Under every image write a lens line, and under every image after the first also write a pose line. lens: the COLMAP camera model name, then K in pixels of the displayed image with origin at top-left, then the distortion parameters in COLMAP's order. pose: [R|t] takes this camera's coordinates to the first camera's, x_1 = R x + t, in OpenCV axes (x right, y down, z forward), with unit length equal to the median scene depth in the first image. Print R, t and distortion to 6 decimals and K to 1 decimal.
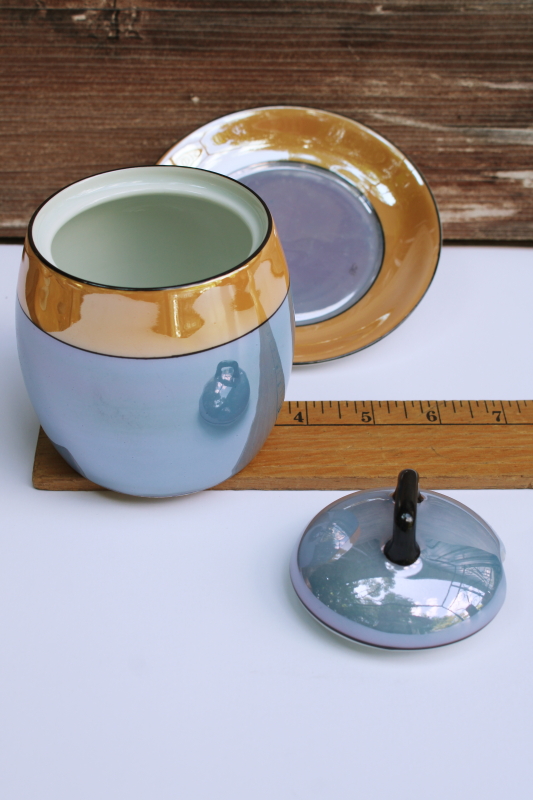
lens RADIAL K [[797.8, 0, 267.6], [0, 797.8, 404.0], [0, 0, 1]] dist [0.000140, 0.000000]
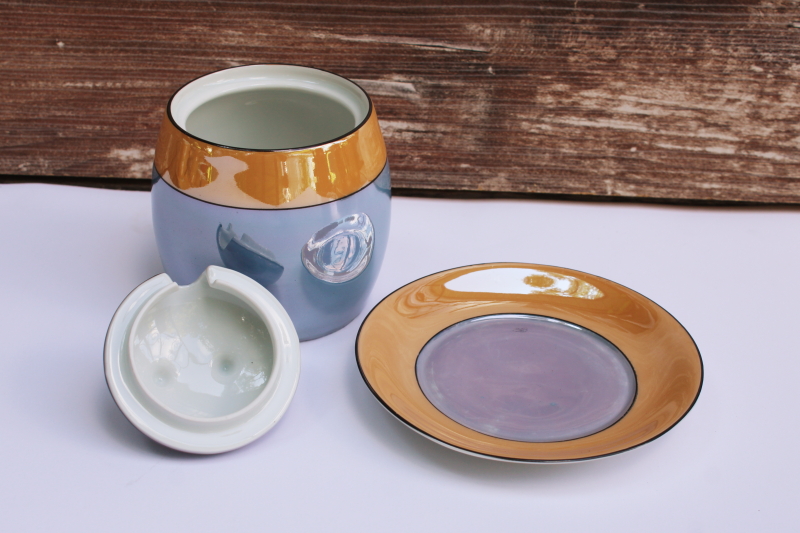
lens RADIAL K [[797.8, 0, 397.9], [0, 797.8, 263.4], [0, 0, 1]] dist [0.000140, 0.000000]
pose [[0.999167, 0.032309, -0.024921, 0.389351], [-0.032187, 0.999468, 0.005284, -0.112915], [0.025078, -0.004477, 0.999675, -0.041659]]
